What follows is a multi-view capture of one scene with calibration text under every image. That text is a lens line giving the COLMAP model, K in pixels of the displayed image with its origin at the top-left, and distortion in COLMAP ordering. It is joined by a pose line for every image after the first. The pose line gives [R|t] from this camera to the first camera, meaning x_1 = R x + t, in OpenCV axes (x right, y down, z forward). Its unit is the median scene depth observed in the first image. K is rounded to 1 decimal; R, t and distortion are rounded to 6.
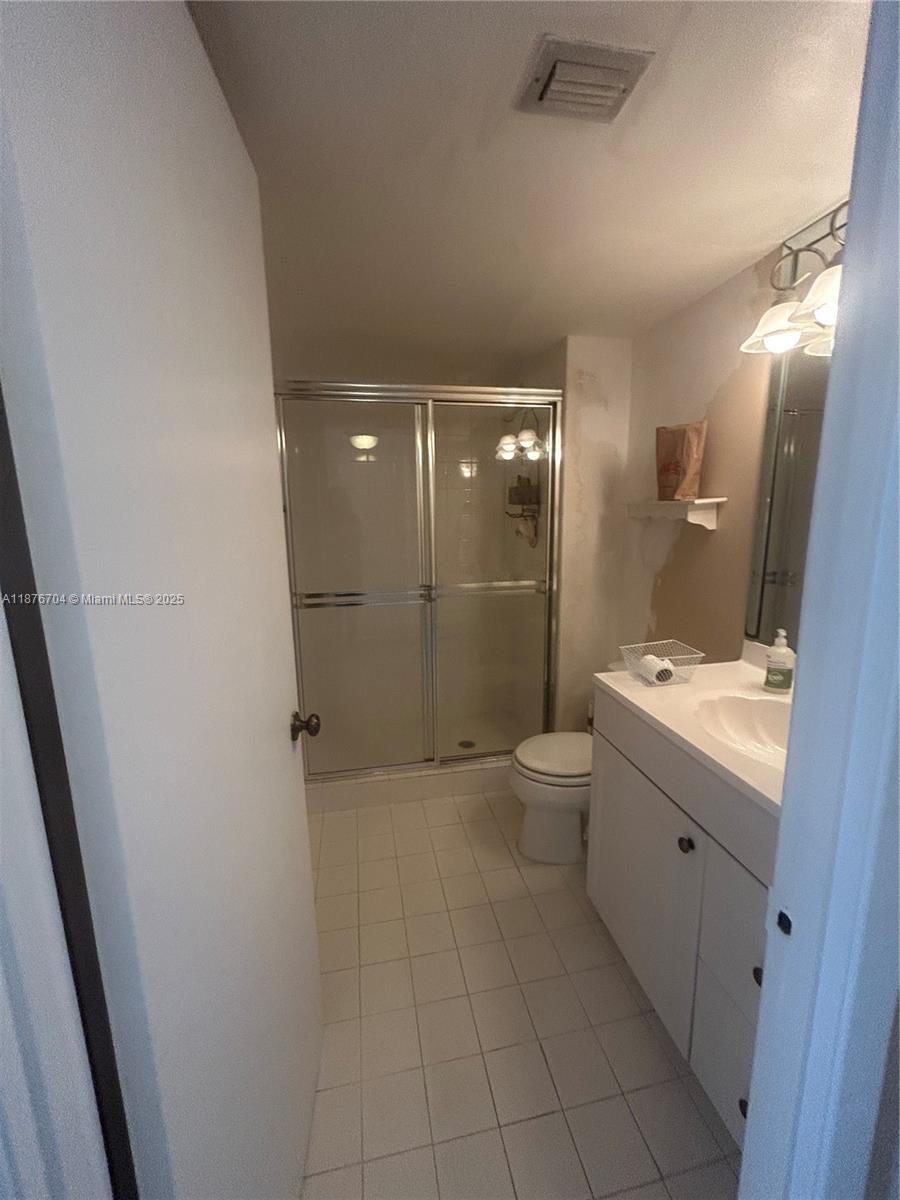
lens RADIAL K [[481.7, 0, 454.6], [0, 481.7, 597.2], [0, 0, 1]] dist [-0.000692, 0.001205]
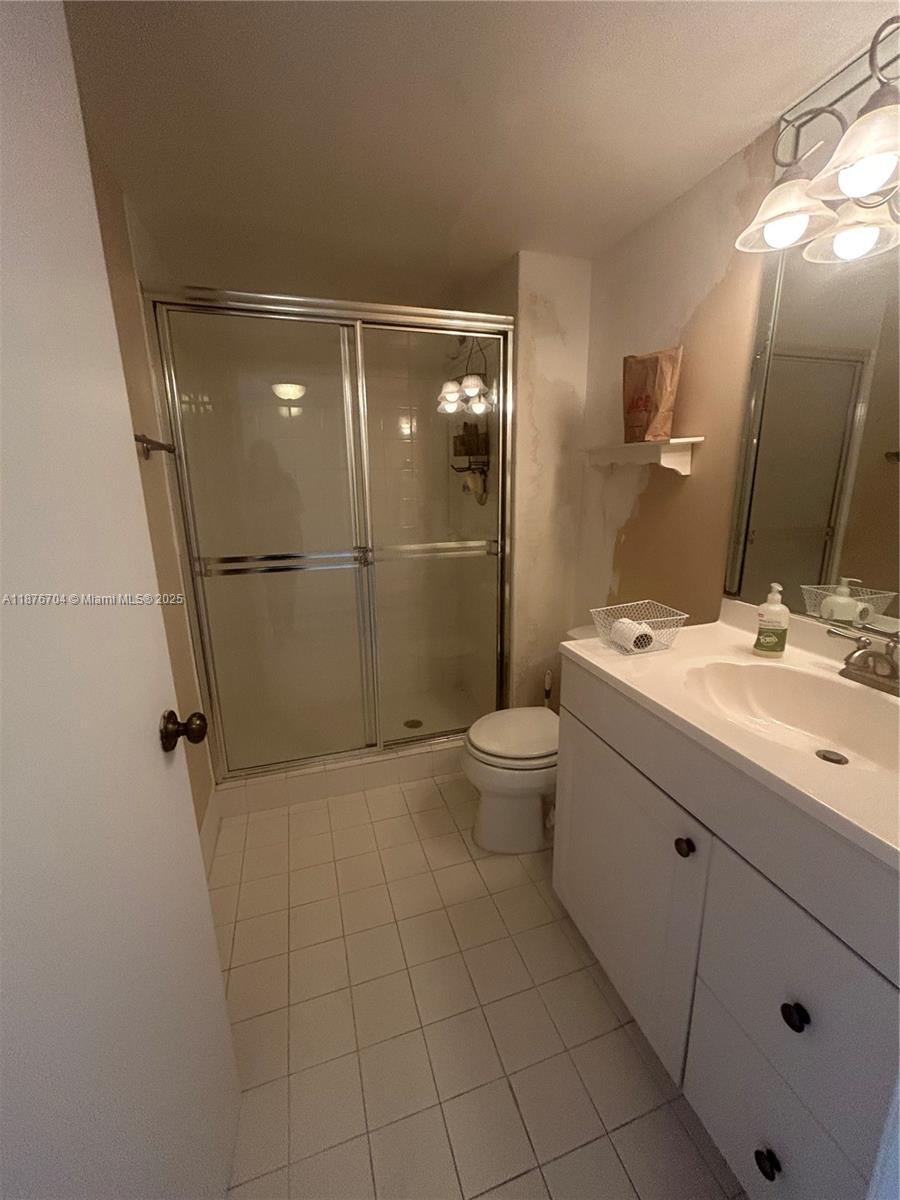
lens RADIAL K [[481.7, 0, 450.8], [0, 481.7, 601.2], [0, 0, 1]] dist [-0.000692, 0.001205]
pose [[0.993889, -0.027071, 0.107015, 0.006557], [0.020105, 0.997640, 0.065647, 0.022995], [-0.108539, -0.063094, 0.992088, 0.157089]]
